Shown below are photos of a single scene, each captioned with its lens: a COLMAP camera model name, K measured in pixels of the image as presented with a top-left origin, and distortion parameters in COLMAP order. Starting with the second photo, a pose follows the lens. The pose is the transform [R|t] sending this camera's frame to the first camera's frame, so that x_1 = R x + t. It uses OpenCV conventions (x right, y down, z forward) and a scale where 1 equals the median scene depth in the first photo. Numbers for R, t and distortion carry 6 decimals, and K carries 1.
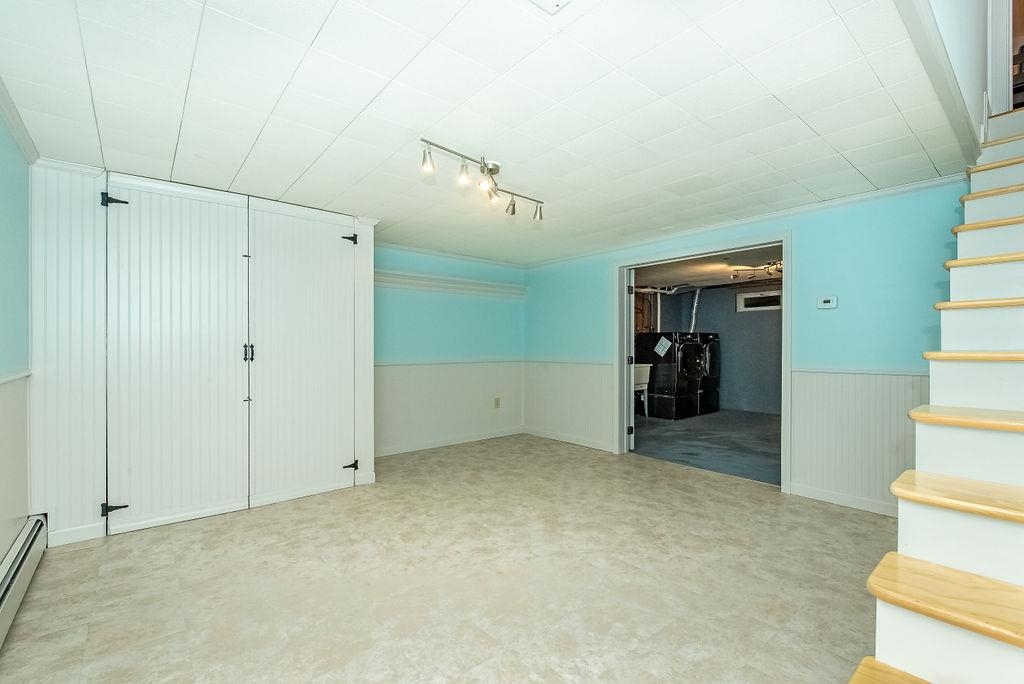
lens RADIAL K [[453.3, 0, 514.4], [0, 453.3, 340.5], [0, 0, 1]] dist [0.012810, -0.000537]
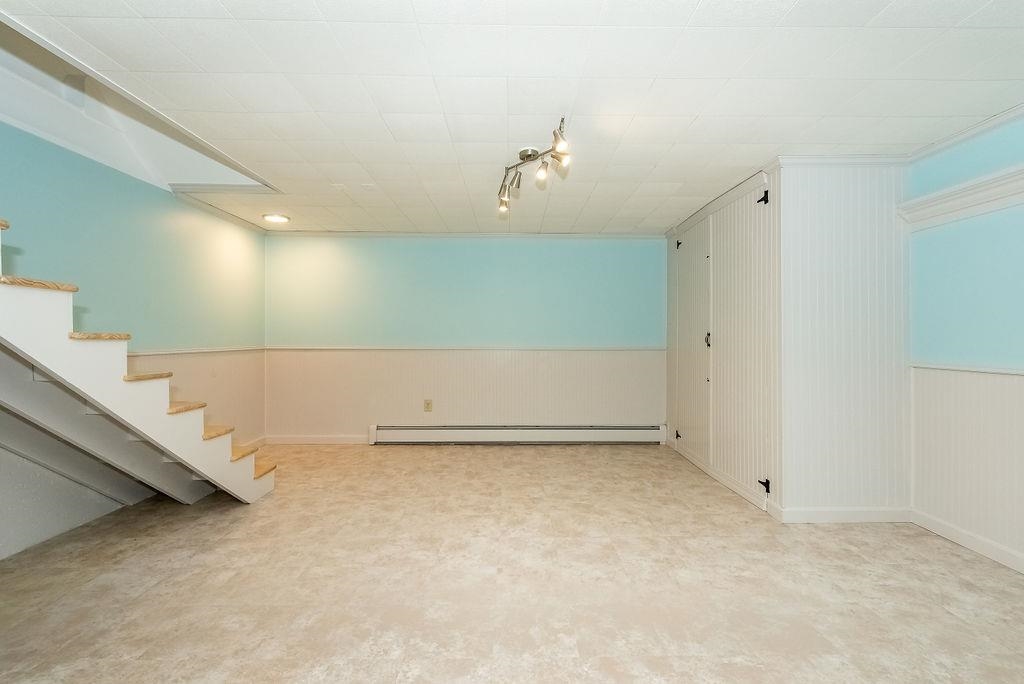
lens RADIAL K [[453.3, 0, 514.4], [0, 453.3, 340.5], [0, 0, 1]] dist [0.012810, -0.000537]
pose [[-0.644728, 0.004812, -0.764397, 0.644957], [0.005323, 0.999984, 0.001805, 0.026965], [0.764394, -0.002905, -0.644743, 1.444244]]
